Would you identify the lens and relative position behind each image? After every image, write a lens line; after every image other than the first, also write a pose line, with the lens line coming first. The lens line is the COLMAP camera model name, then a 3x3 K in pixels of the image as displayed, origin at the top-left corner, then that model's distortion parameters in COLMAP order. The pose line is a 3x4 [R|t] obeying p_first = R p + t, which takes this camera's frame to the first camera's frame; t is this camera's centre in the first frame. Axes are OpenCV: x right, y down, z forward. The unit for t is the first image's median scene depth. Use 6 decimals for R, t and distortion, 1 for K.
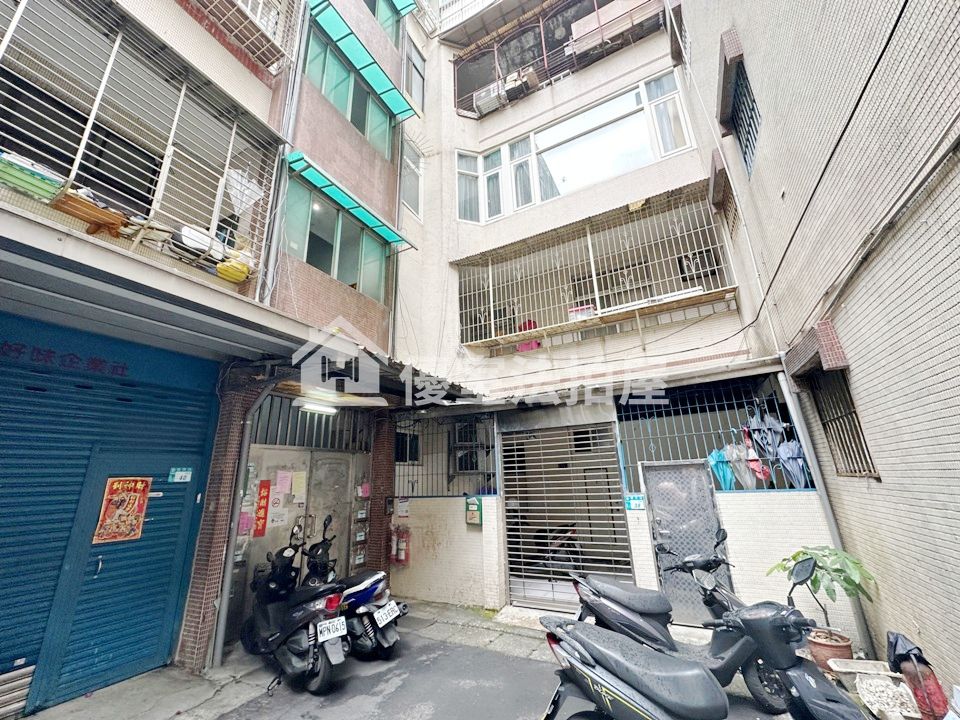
lens RADIAL K [[382.8, 0, 480.0], [0, 382.8, 360.0], [0, 0, 1]] dist [0.001531, 0.000010]
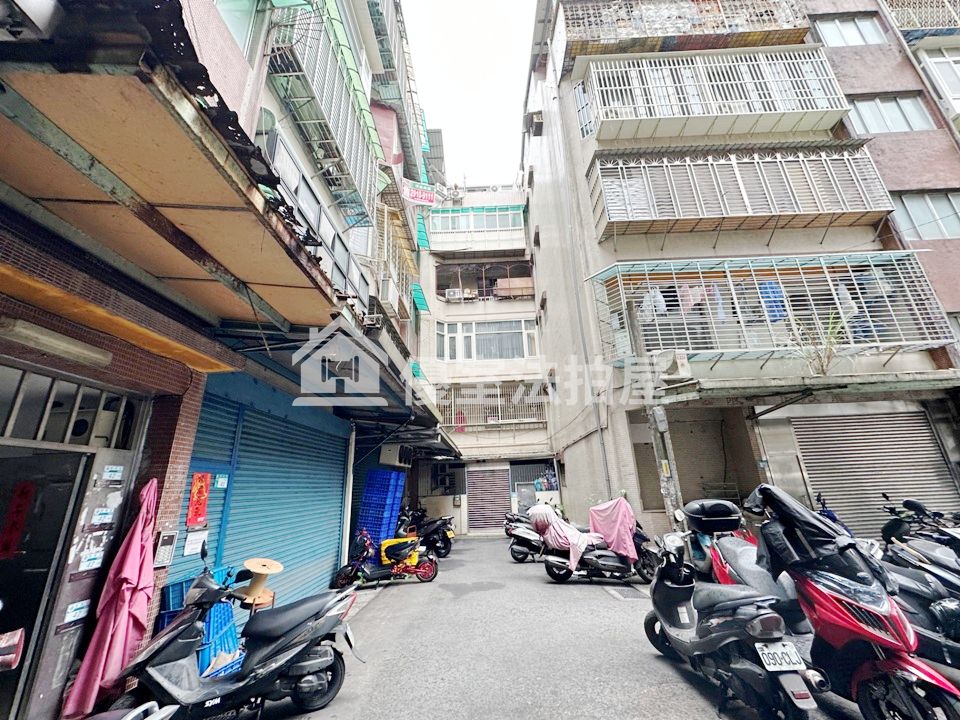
lens RADIAL K [[382.8, 0, 480.0], [0, 382.8, 360.0], [0, 0, 1]] dist [0.001531, 0.000010]
pose [[0.896510, 0.141434, 0.419841, -1.078690], [-0.124319, 0.989909, -0.068012, -0.396881], [-0.425224, 0.008779, 0.905046, -1.429505]]
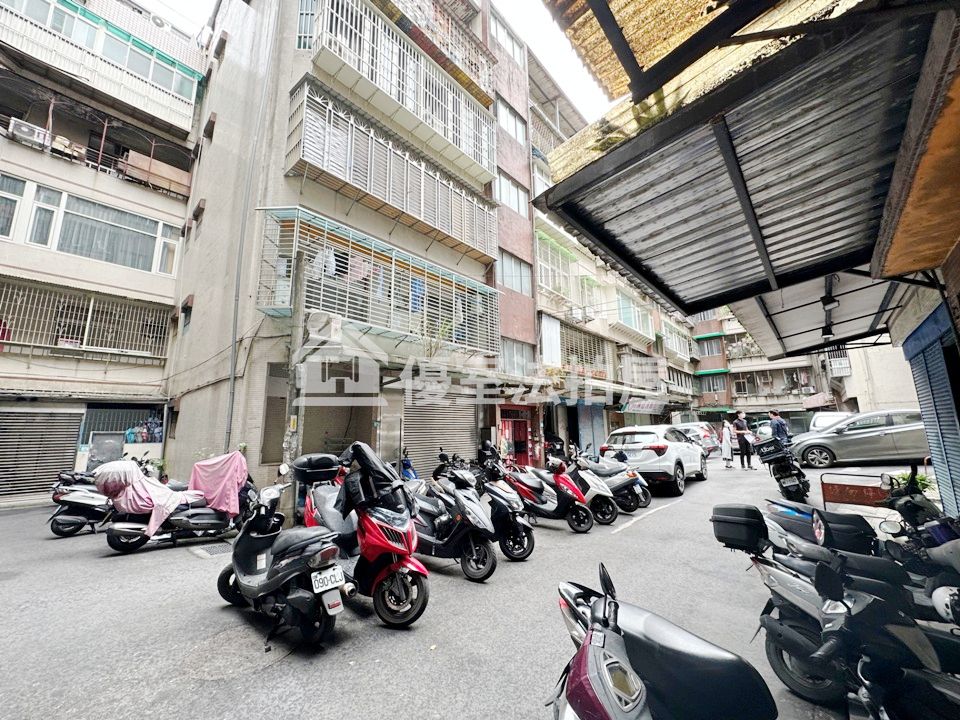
lens RADIAL K [[382.8, 0, 480.0], [0, 382.8, 360.0], [0, 0, 1]] dist [0.001531, 0.000010]
pose [[0.246825, 0.209953, 0.946043, -1.061767], [-0.283267, 0.949240, -0.136758, -0.407691], [-0.926735, -0.234227, 0.293769, -1.451004]]
